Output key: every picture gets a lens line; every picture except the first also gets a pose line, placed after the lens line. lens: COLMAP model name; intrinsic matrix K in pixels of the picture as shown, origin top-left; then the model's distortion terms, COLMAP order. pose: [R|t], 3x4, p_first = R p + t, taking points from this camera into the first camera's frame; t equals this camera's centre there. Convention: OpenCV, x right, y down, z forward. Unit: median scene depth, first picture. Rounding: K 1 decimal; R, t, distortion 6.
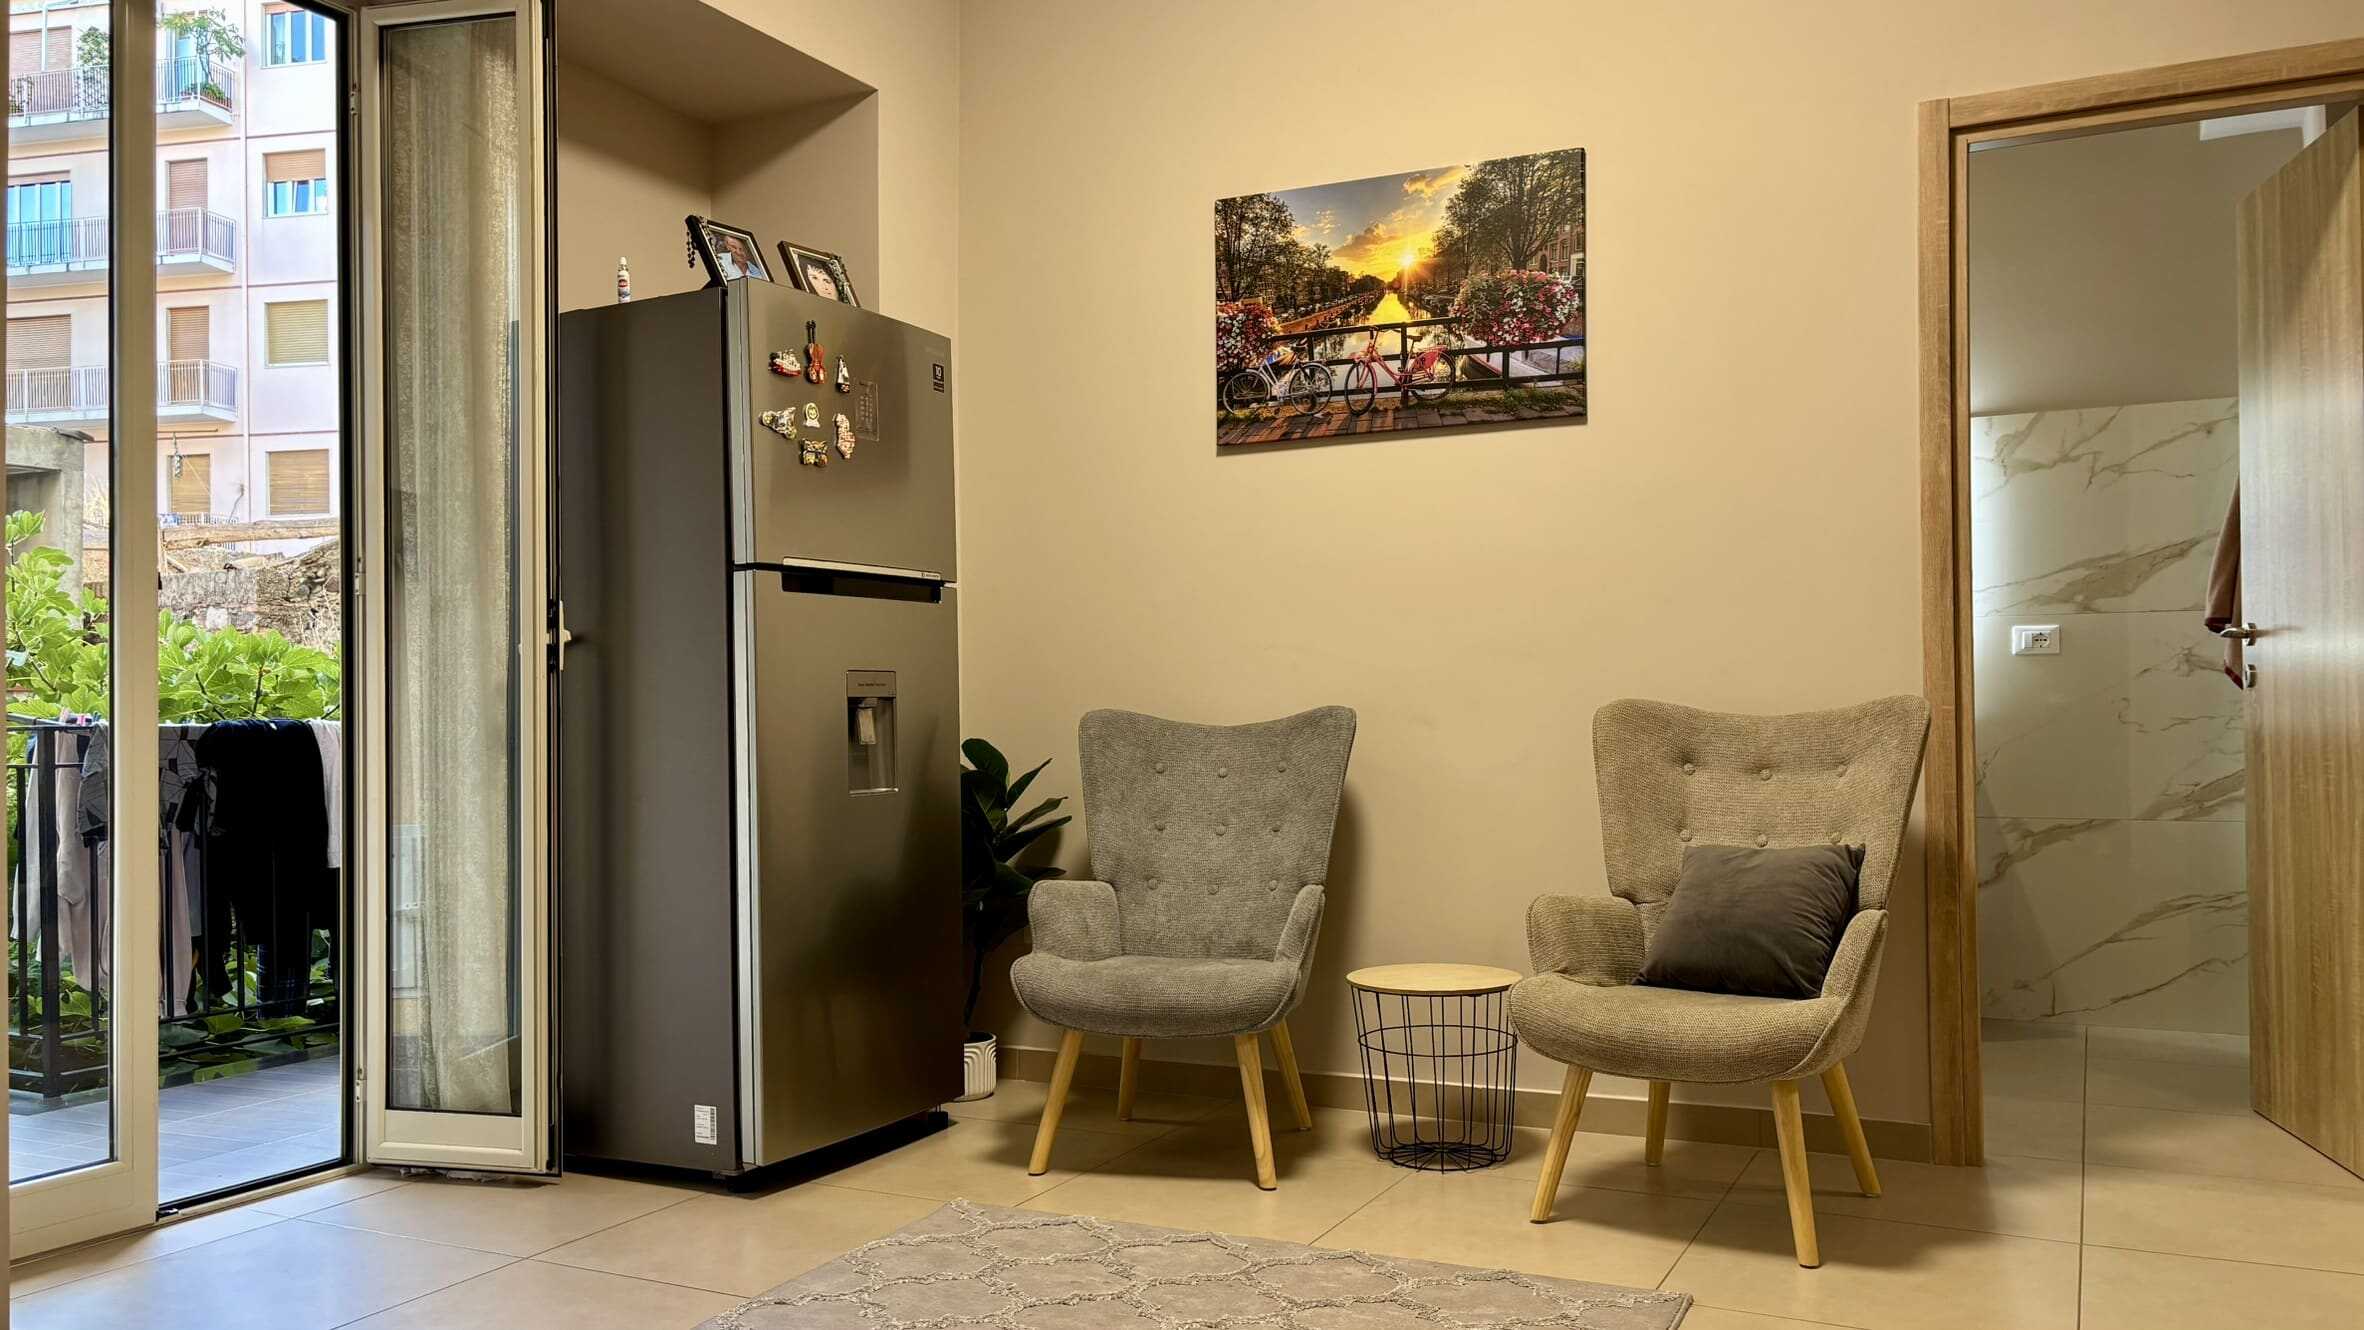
lens RADIAL K [[1771.6, 0, 1180.1], [0, 1771.6, 706.1], [0, 0, 1]] dist [0.002219, 0.002596]
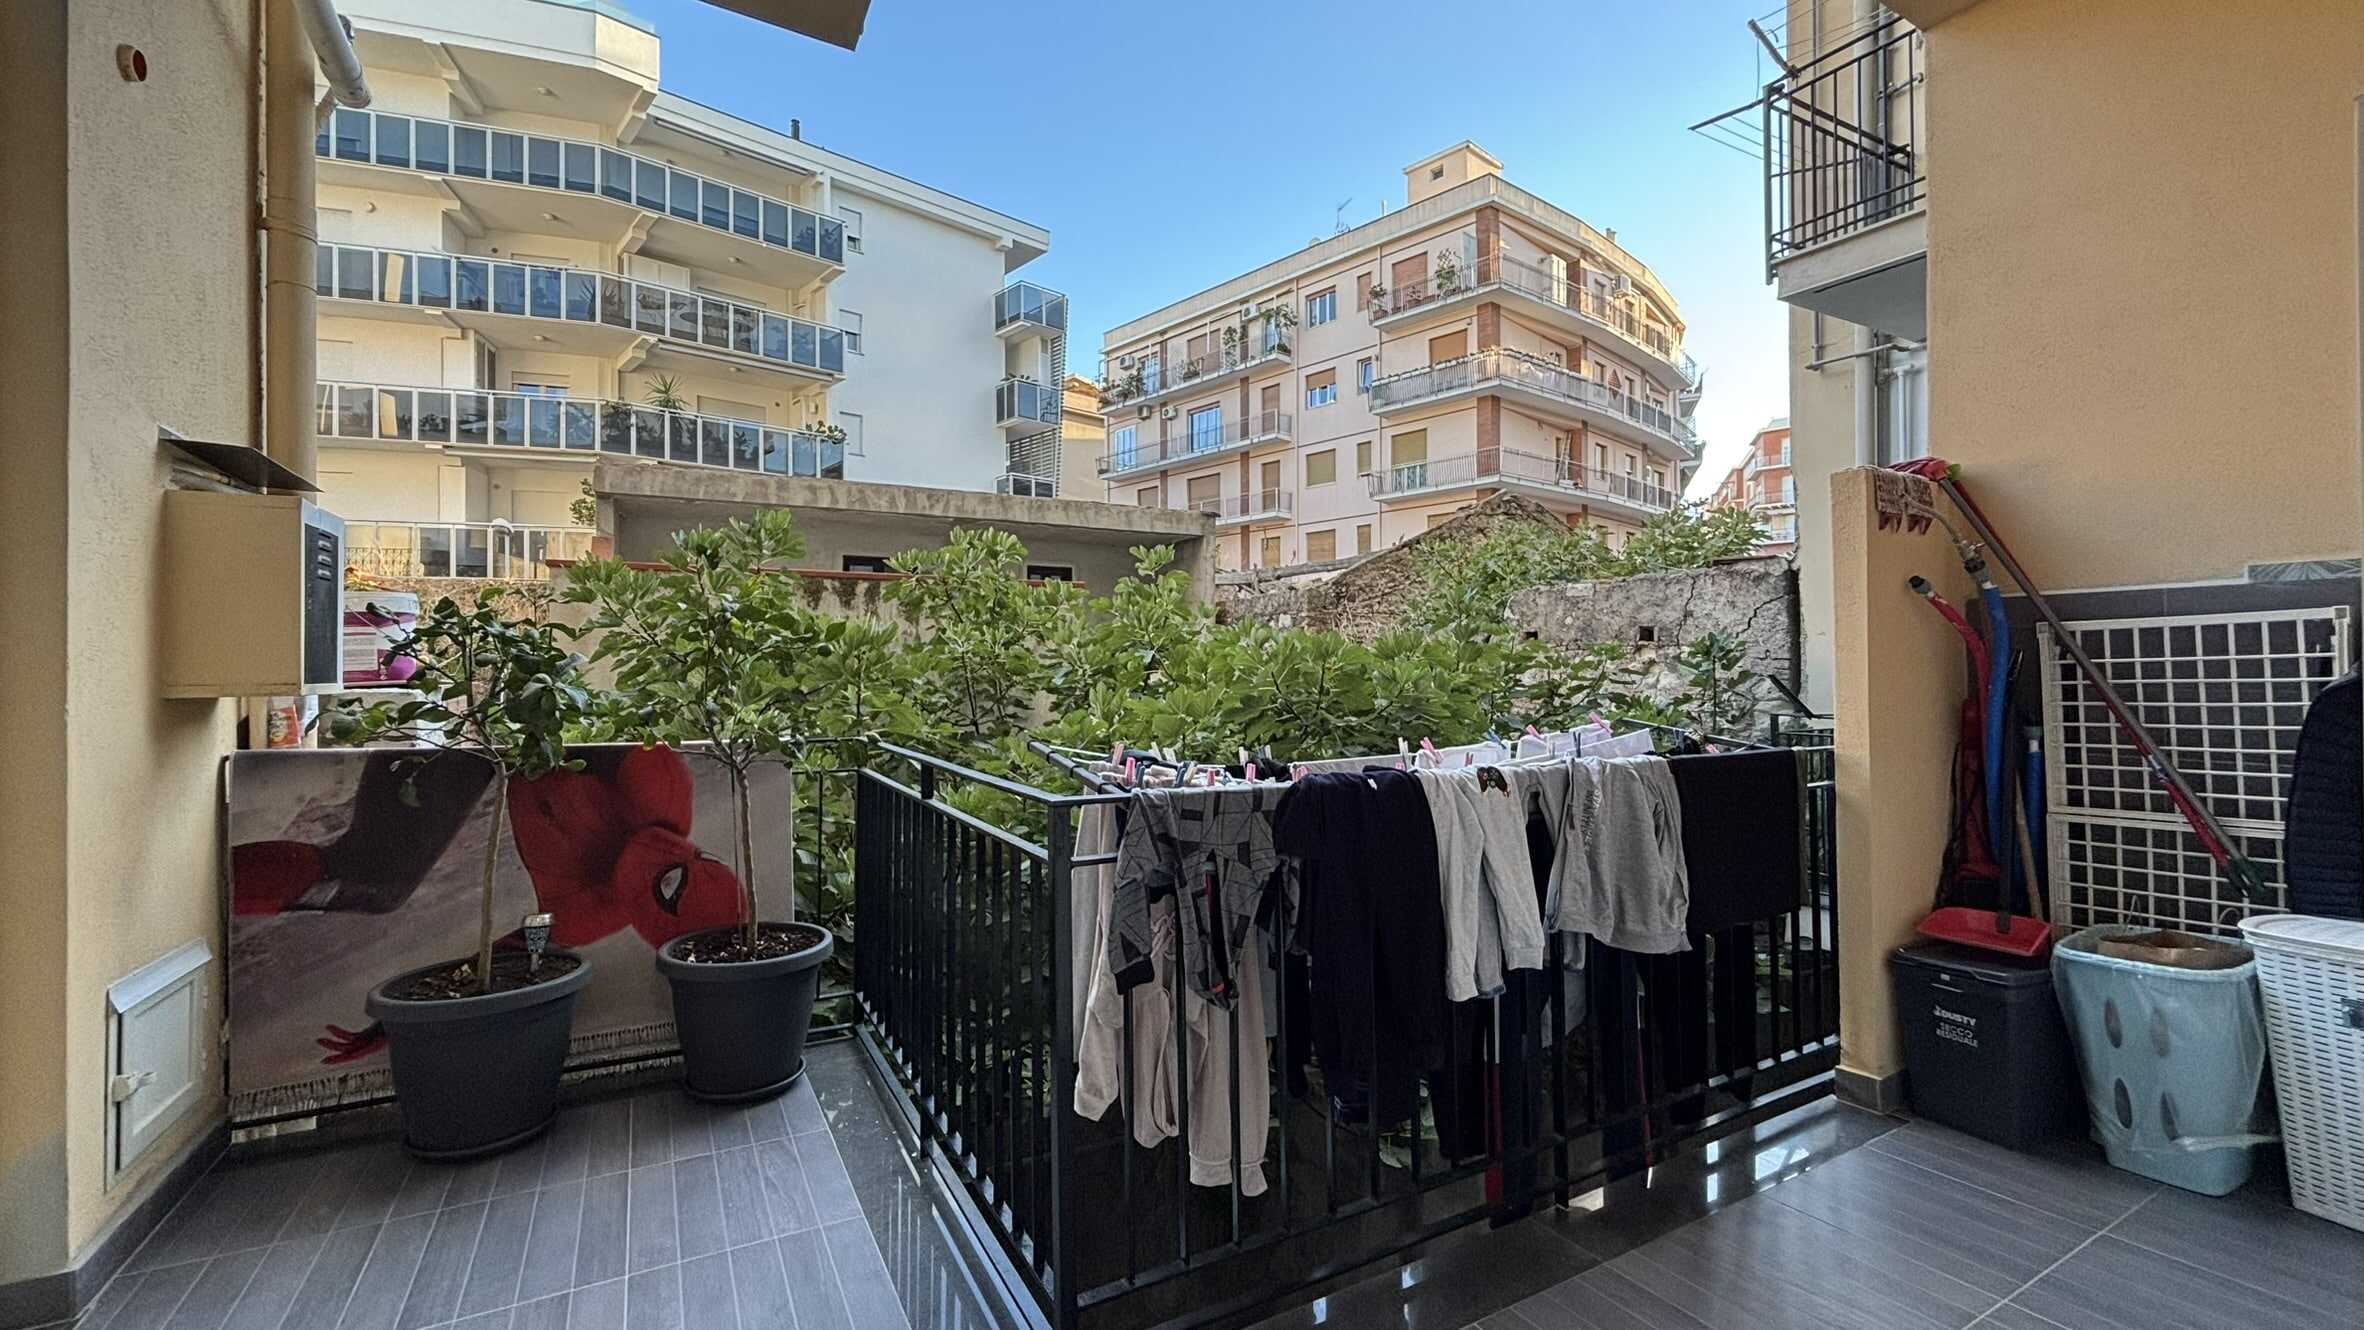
lens RADIAL K [[982.7, 0, 1182.0], [0, 982.7, 665.0], [0, 0, 1]] dist [-0.000348, -0.000102]
pose [[0.825749, 0.005378, -0.564012, -0.101393], [-0.004833, 0.999985, 0.002459, -0.009480], [0.564017, 0.000696, 0.825763, 0.182526]]
